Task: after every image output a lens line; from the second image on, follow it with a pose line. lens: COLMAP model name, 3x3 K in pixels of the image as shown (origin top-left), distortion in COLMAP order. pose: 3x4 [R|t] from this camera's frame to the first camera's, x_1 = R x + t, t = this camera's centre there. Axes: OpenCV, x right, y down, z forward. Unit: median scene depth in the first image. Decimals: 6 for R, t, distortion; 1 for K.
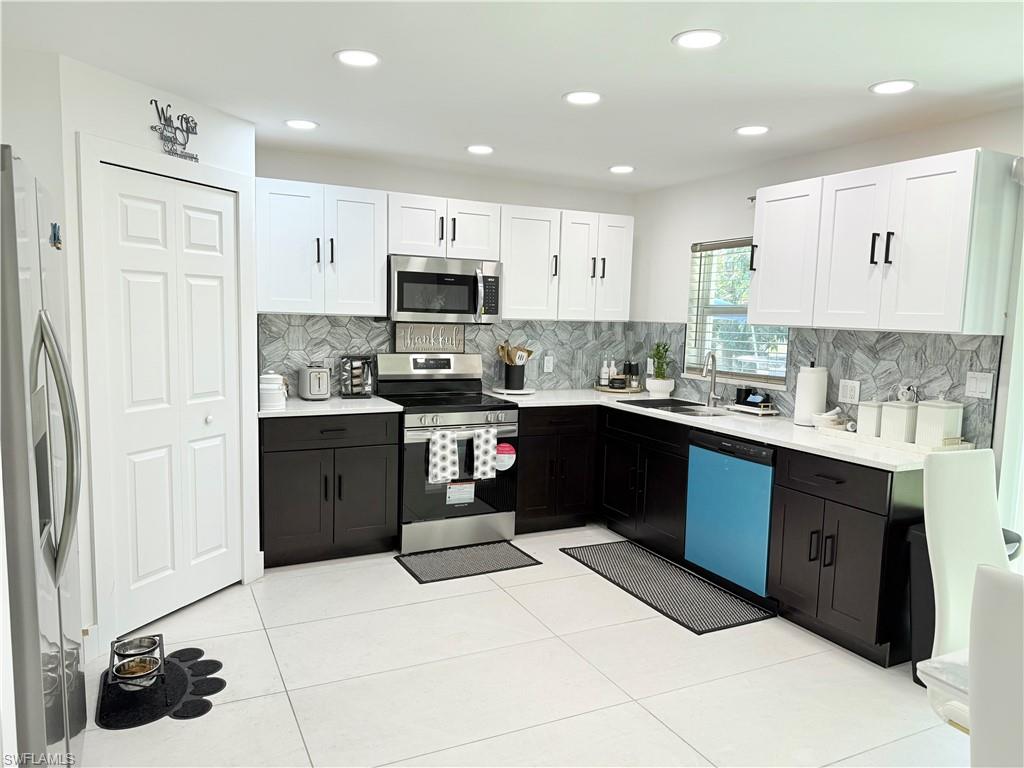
lens RADIAL K [[708.9, 0, 512.9], [0, 708.9, 386.2], [0, 0, 1]] dist [0.007457, -0.011911]
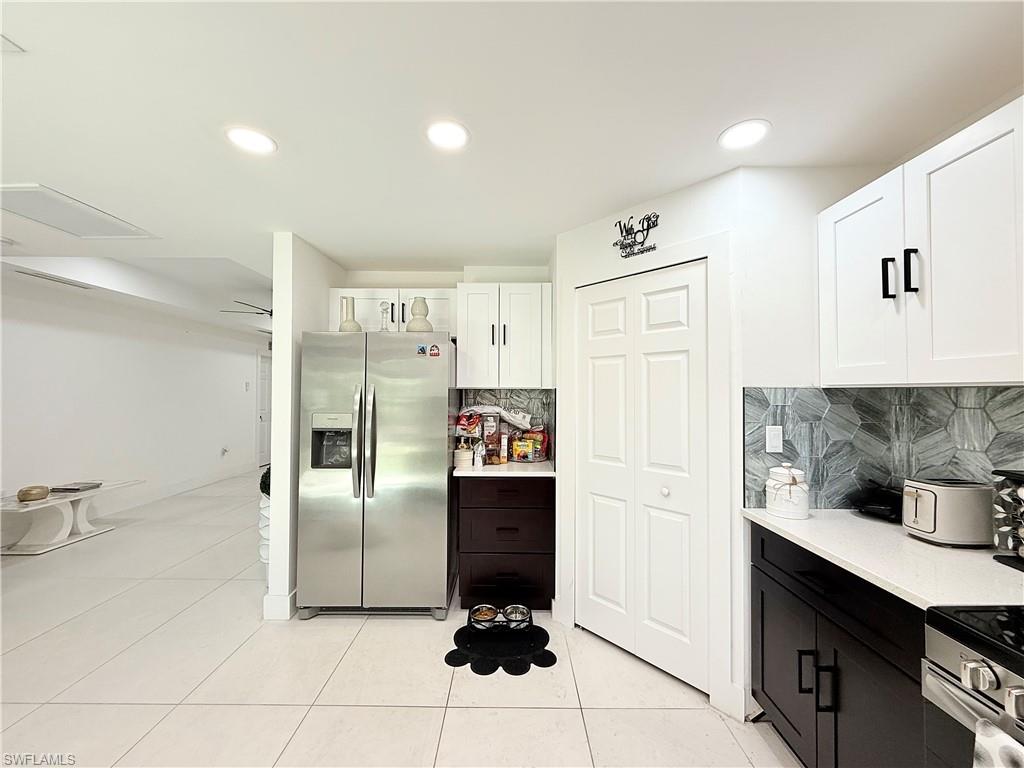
lens RADIAL K [[409.5, 0, 510.5], [0, 409.5, 385.5], [0, 0, 1]] dist [-0.001861, 0.000676]
pose [[-0.446588, -0.043081, -0.893702, 0.158078], [-0.108794, 0.994043, 0.006447, -0.066412], [0.888101, 0.100108, -0.448615, 0.832825]]
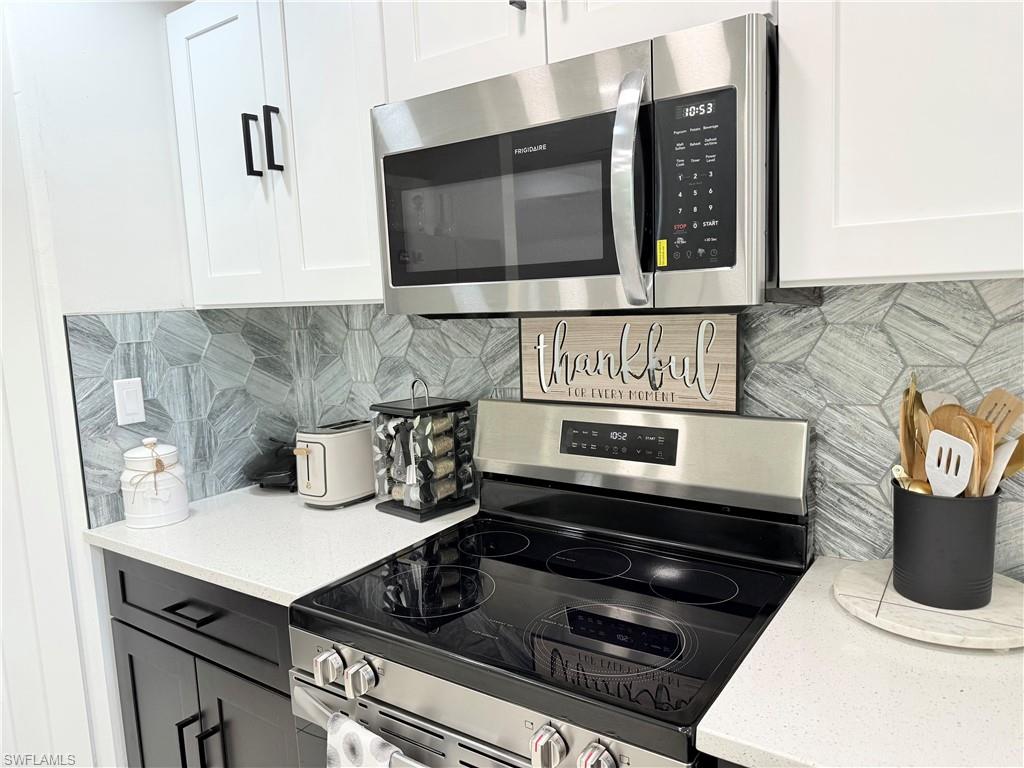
lens RADIAL K [[708.9, 0, 534.0], [0, 708.9, 388.5], [0, 0, 1]] dist [0.007457, -0.011911]
pose [[0.497563, 0.065570, -0.864946, 0.150459], [-0.034221, 0.997846, 0.055960, -0.077990], [0.866753, 0.001756, 0.498735, 0.886735]]
